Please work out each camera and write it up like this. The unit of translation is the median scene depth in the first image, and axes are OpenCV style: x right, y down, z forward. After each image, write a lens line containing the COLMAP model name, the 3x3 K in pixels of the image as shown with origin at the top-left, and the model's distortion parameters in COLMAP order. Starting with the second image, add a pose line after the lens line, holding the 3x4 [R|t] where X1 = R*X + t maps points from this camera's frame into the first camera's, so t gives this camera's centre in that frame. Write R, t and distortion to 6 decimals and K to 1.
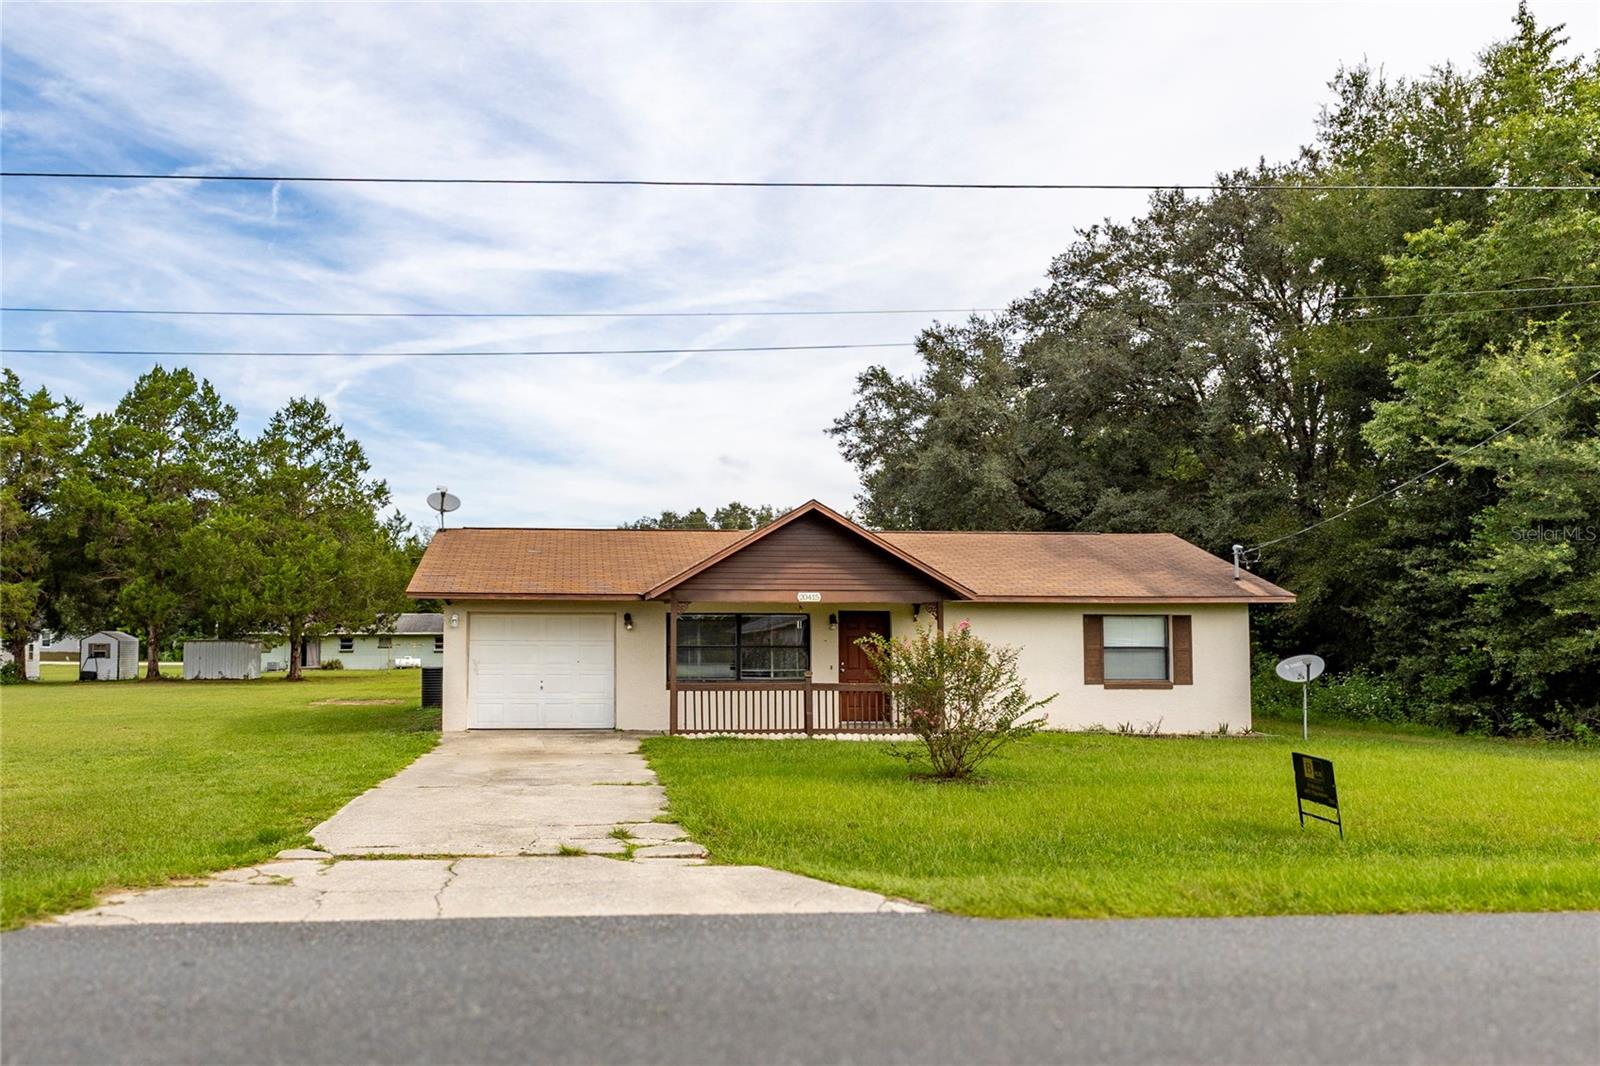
lens RADIAL K [[1275.7, 0, 797.4], [0, 1275.7, 538.2], [0, 0, 1]] dist [-0.004045, 0.002563]
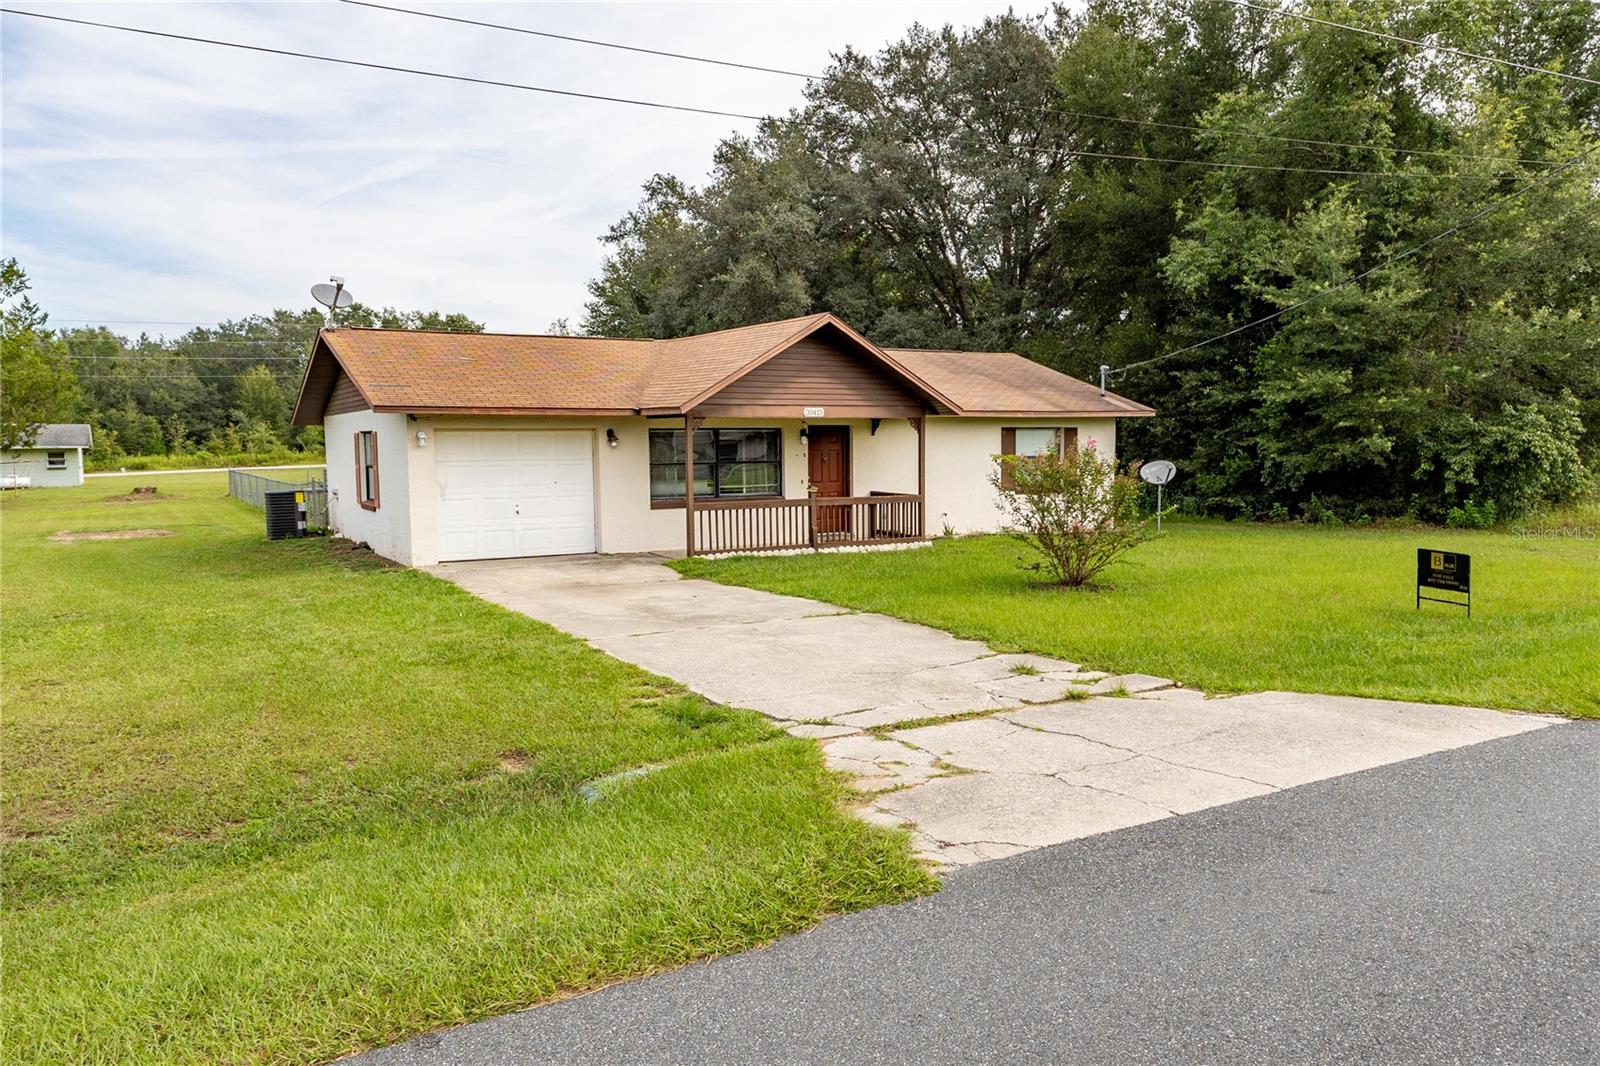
lens RADIAL K [[1161.4, 0, 806.9], [0, 1161.4, 519.6], [0, 0, 1]] dist [0.021014, 0.001926]
pose [[0.903202, -0.039416, 0.427402, -0.363496], [-0.023731, 0.989666, 0.141418, 0.000888], [-0.428559, -0.137871, 0.892933, 0.172078]]
